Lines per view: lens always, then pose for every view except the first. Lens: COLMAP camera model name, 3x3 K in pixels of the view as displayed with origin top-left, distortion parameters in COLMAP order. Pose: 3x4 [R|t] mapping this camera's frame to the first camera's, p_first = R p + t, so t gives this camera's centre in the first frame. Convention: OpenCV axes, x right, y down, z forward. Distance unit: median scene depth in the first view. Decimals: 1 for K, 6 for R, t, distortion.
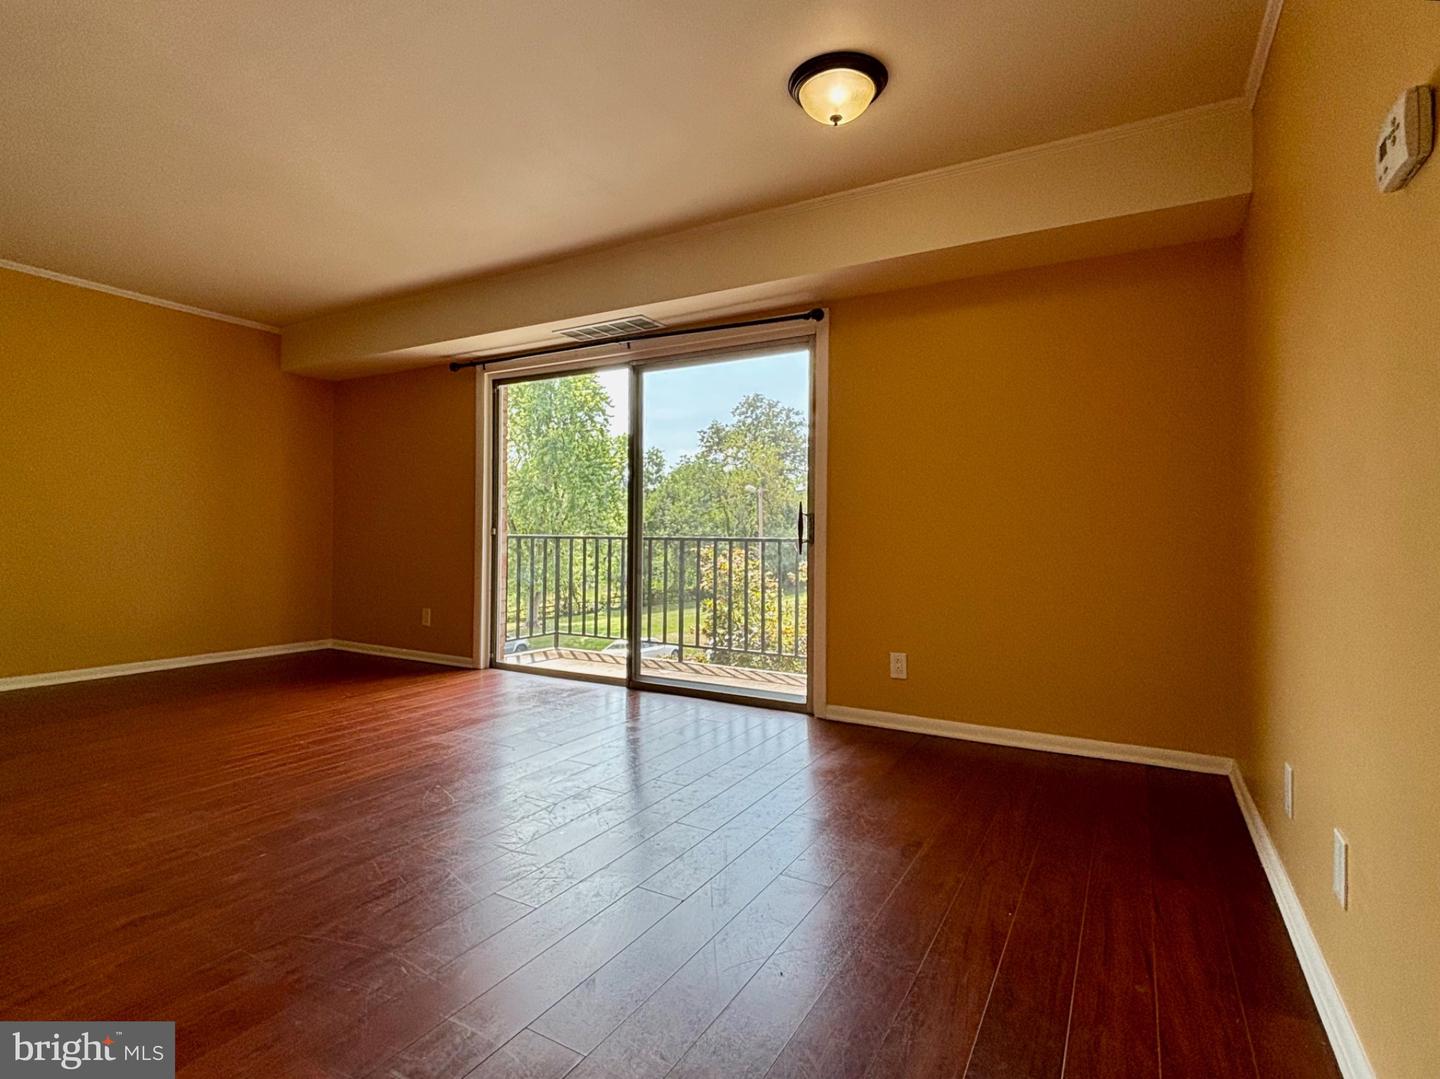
lens RADIAL K [[715.5, 0, 720.0], [0, 715.5, 539.5], [0, 0, 1]] dist [-0.000091, -0.010473]
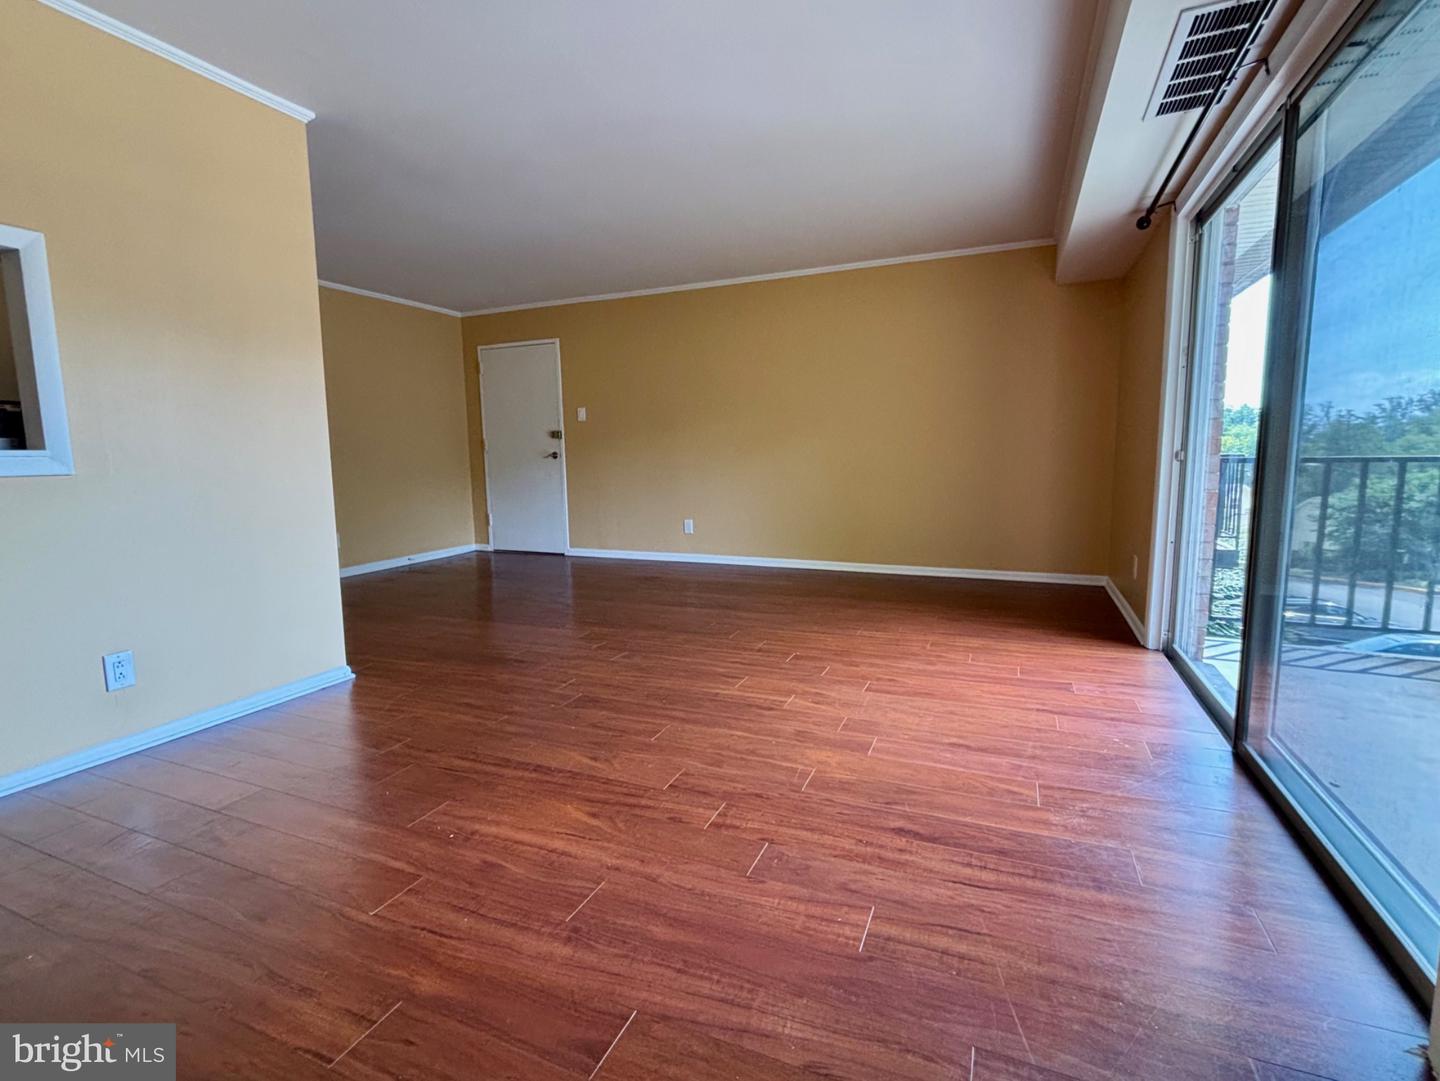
lens RADIAL K [[670.5, 0, 713.4], [0, 670.5, 542.8], [0, 0, 1]] dist [-0.005292, -0.000626]
pose [[0.106616, 0.117156, -0.987374, 0.269499], [0.012134, 0.992807, 0.119111, -0.009413], [0.994226, -0.024680, 0.104428, 0.494904]]
